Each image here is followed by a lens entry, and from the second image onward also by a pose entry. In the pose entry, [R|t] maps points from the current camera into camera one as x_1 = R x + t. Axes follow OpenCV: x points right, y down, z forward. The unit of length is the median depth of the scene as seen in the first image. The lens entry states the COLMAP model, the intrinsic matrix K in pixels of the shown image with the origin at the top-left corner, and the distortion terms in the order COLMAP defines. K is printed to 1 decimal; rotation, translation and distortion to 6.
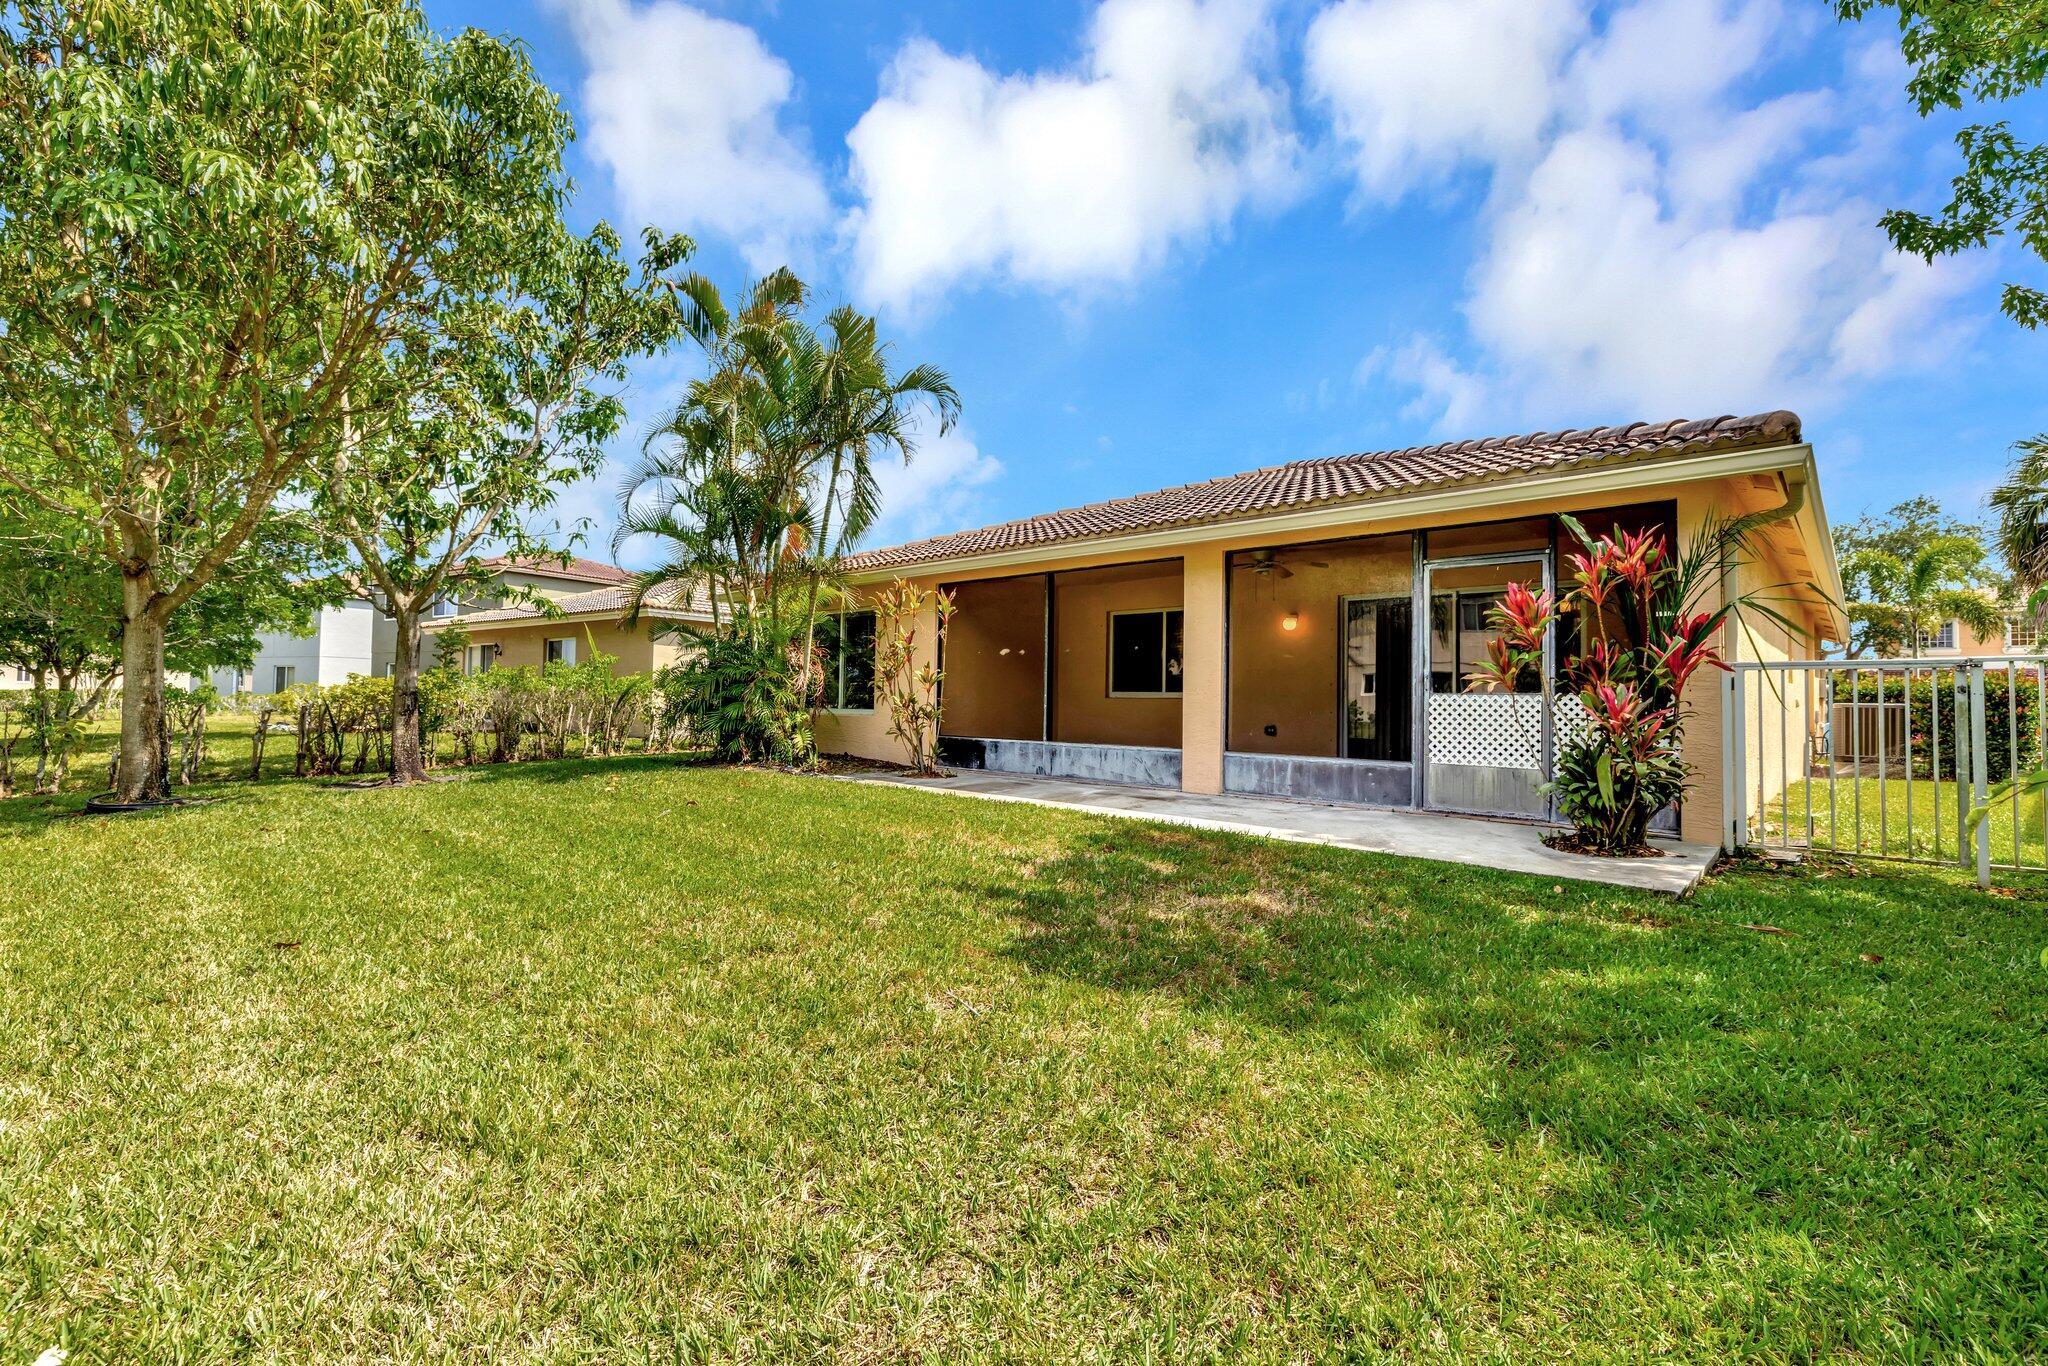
lens RADIAL K [[871.6, 0, 1014.2], [0, 871.6, 677.2], [0, 0, 1]] dist [-0.003960, 0.000913]
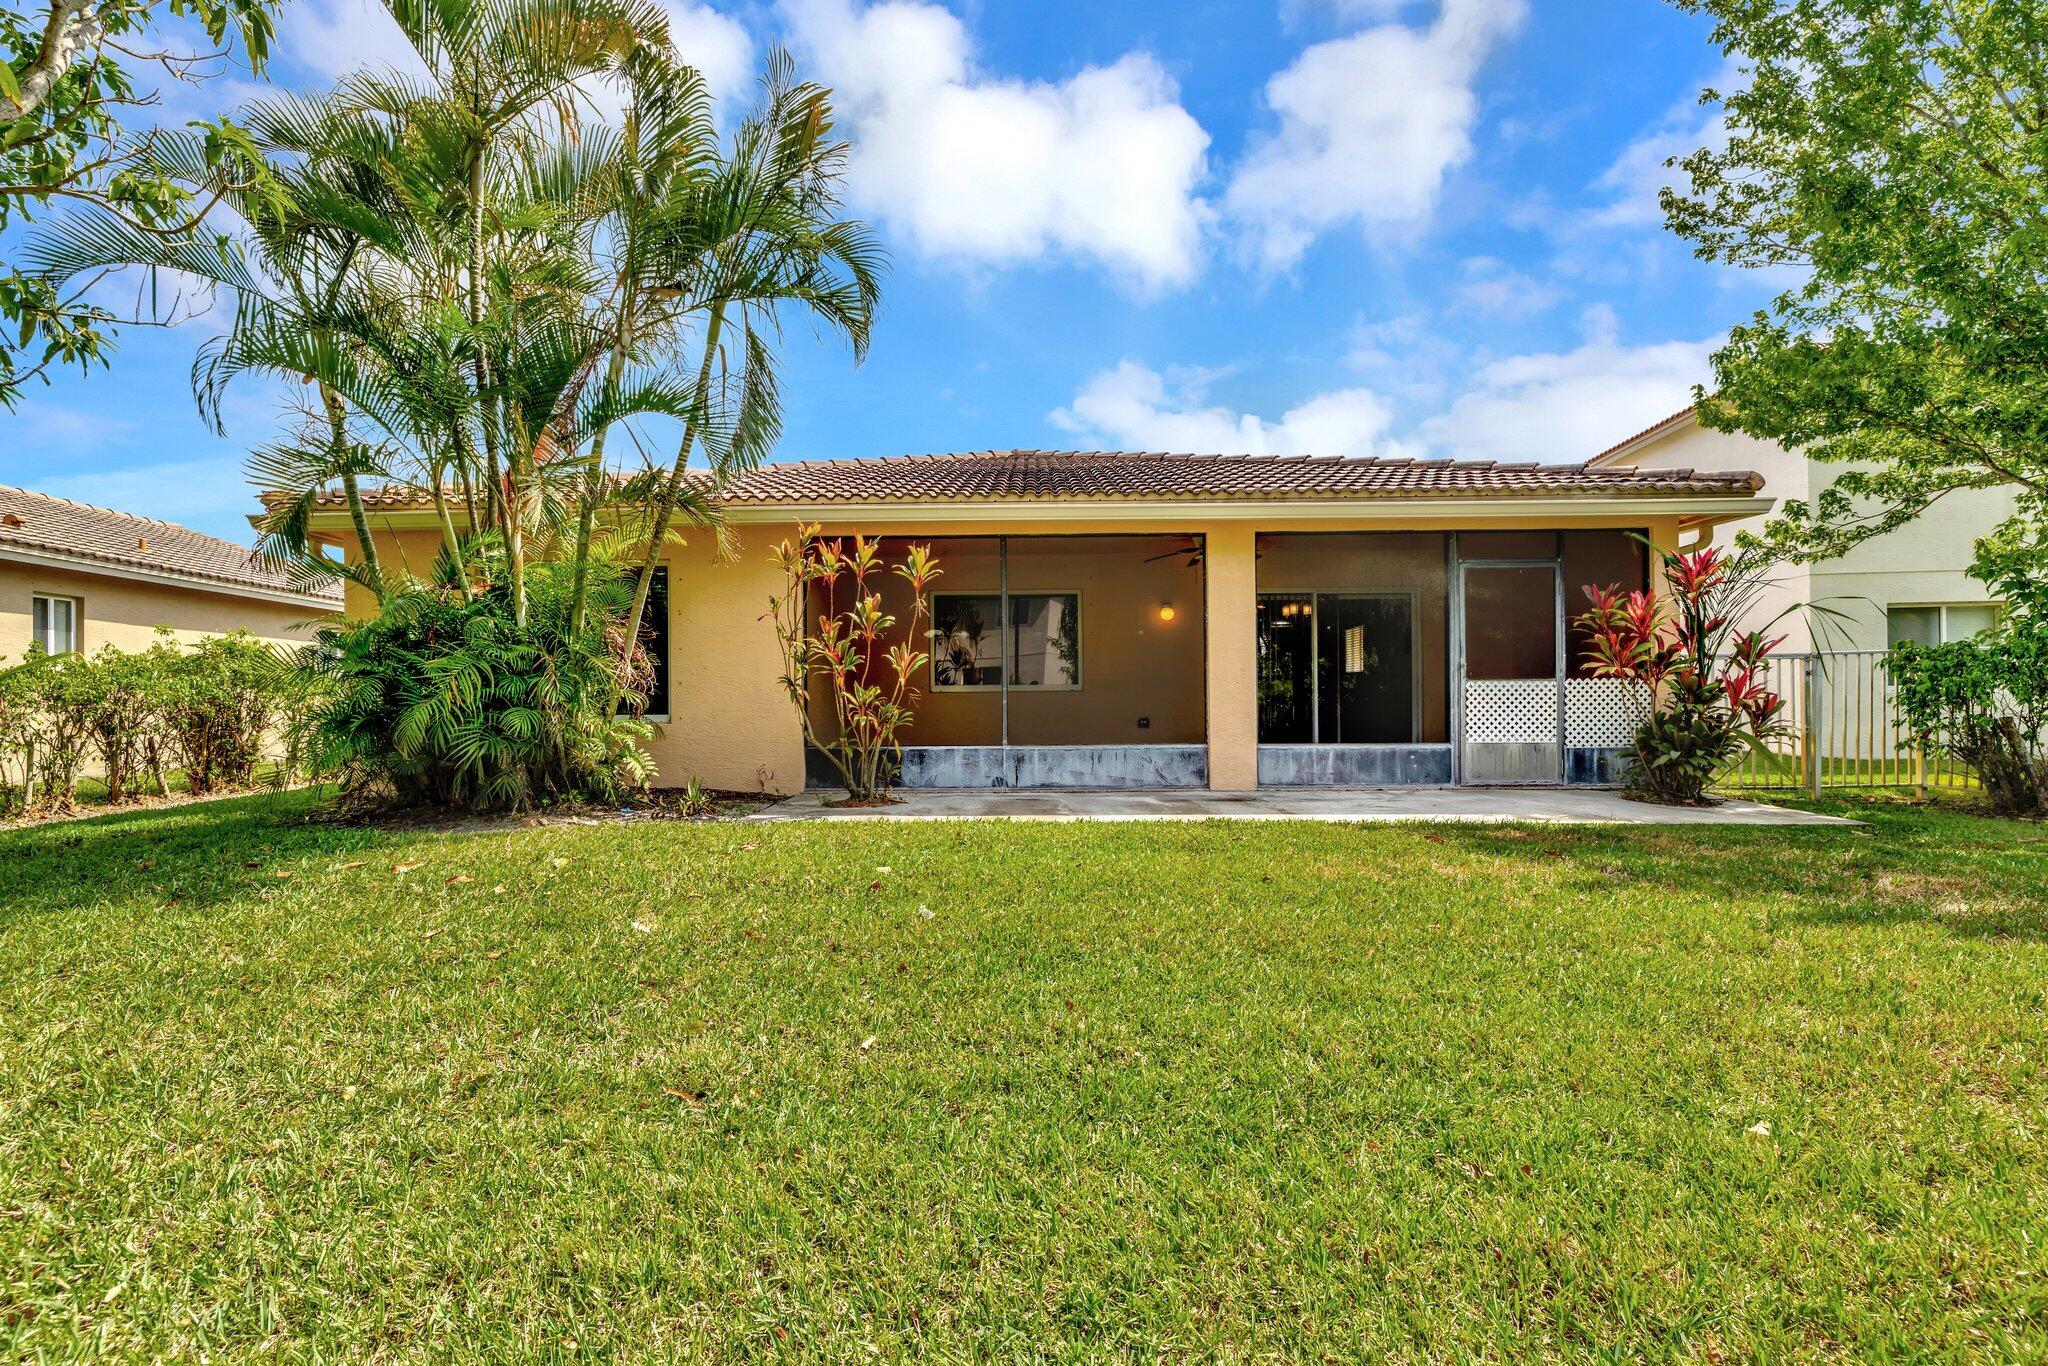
lens RADIAL K [[871.6, 0, 1022.8], [0, 871.6, 686.7], [0, 0, 1]] dist [-0.003960, 0.000913]
pose [[0.750454, -0.007019, 0.660886, -0.587424], [-0.000249, 0.999941, 0.010903, 0.013419], [-0.660923, -0.008346, 0.750407, 0.472634]]
